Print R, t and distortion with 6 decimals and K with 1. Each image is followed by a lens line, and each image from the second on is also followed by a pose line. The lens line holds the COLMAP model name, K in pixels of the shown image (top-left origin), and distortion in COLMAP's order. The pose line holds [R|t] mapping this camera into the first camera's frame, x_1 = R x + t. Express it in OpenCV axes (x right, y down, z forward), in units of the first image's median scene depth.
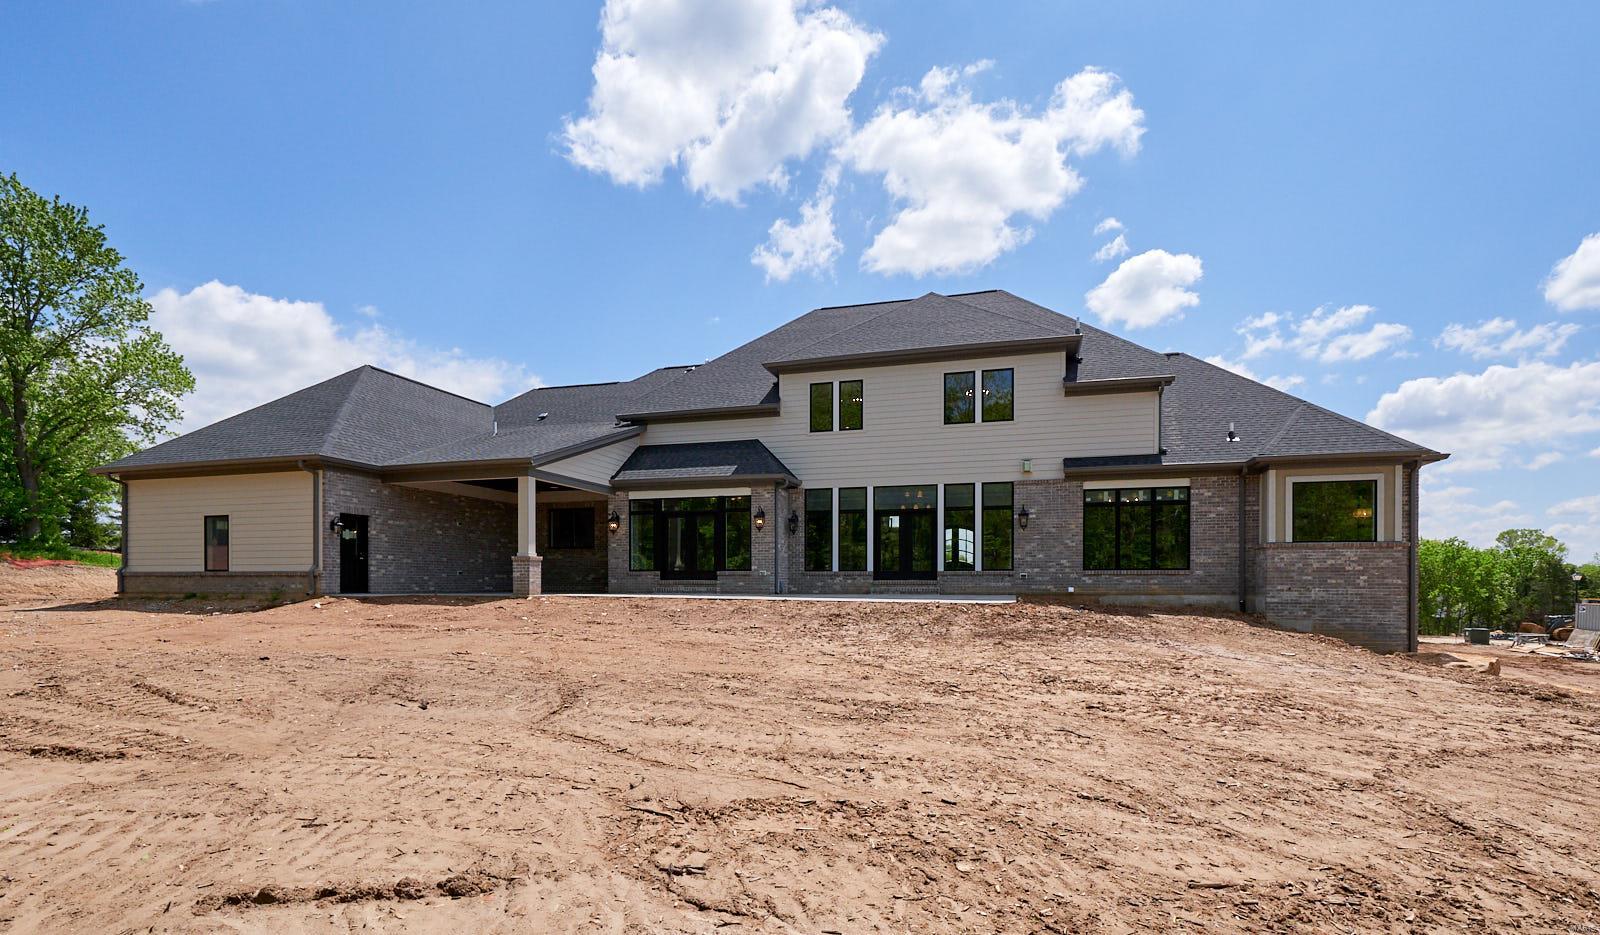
lens RADIAL K [[789.7, 0, 801.5], [0, 789.7, 469.0], [0, 0, 1]] dist [-0.012067, 0.002969]
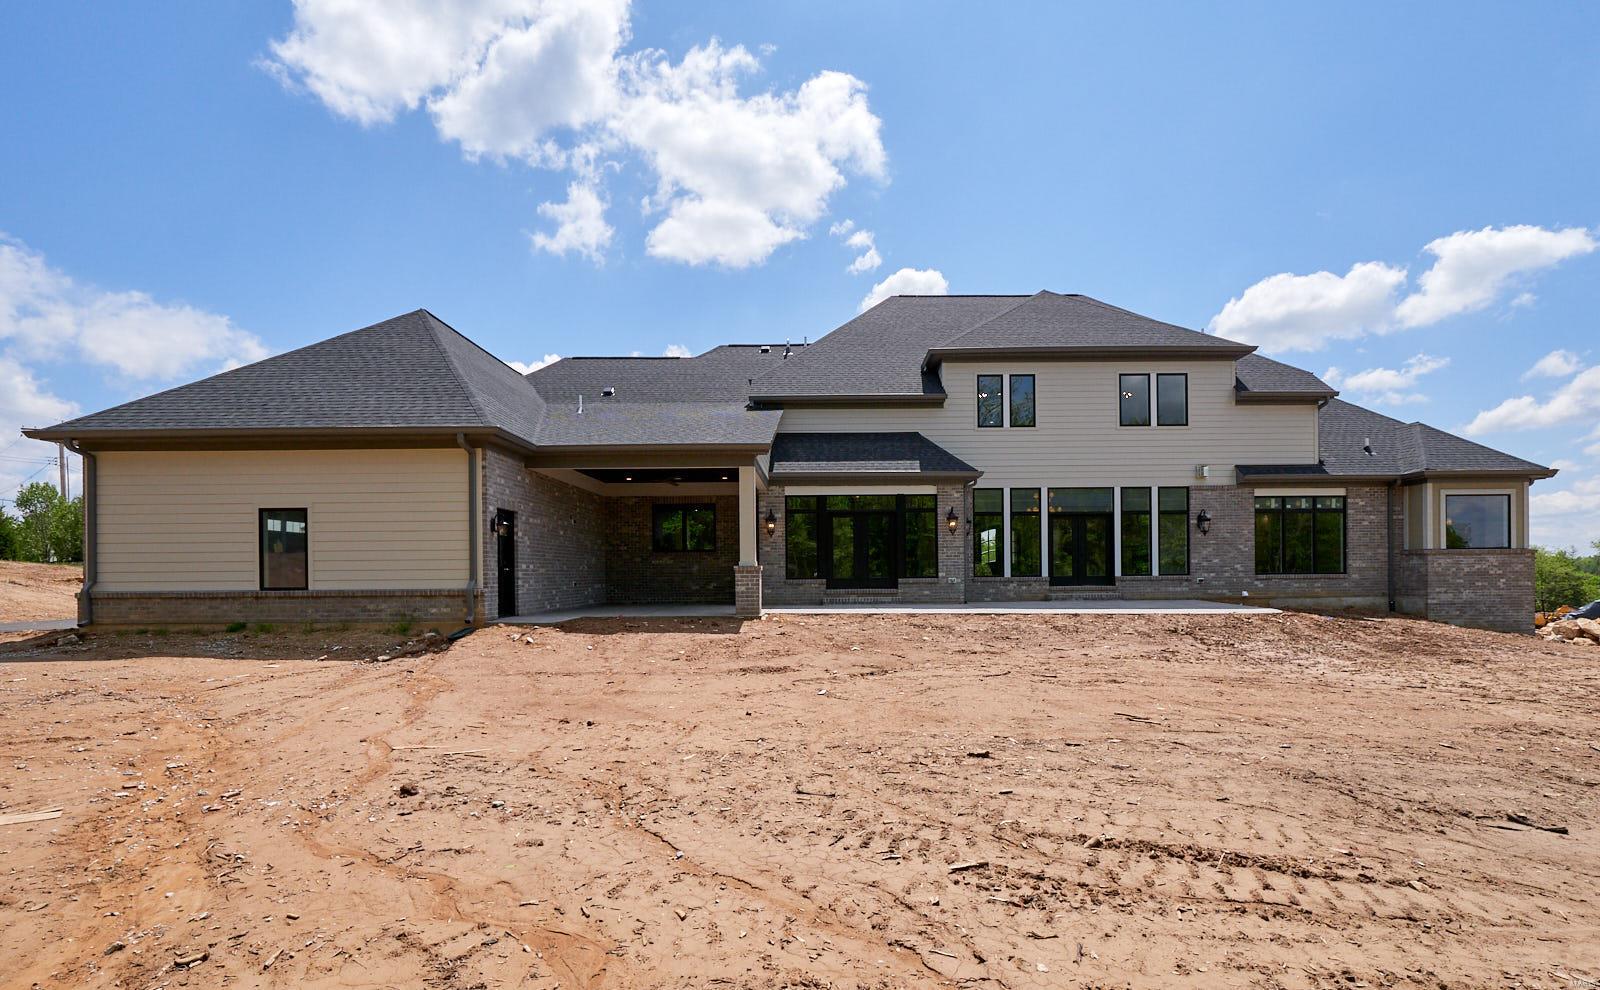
lens RADIAL K [[789.3, 0, 800.4], [0, 789.3, 494.1], [0, 0, 1]] dist [0.006660, -0.000757]
pose [[0.949311, 0.021416, 0.313608, -0.516368], [-0.033426, 0.998897, 0.032969, 0.008608], [-0.312556, -0.041781, 0.948980, 0.200680]]
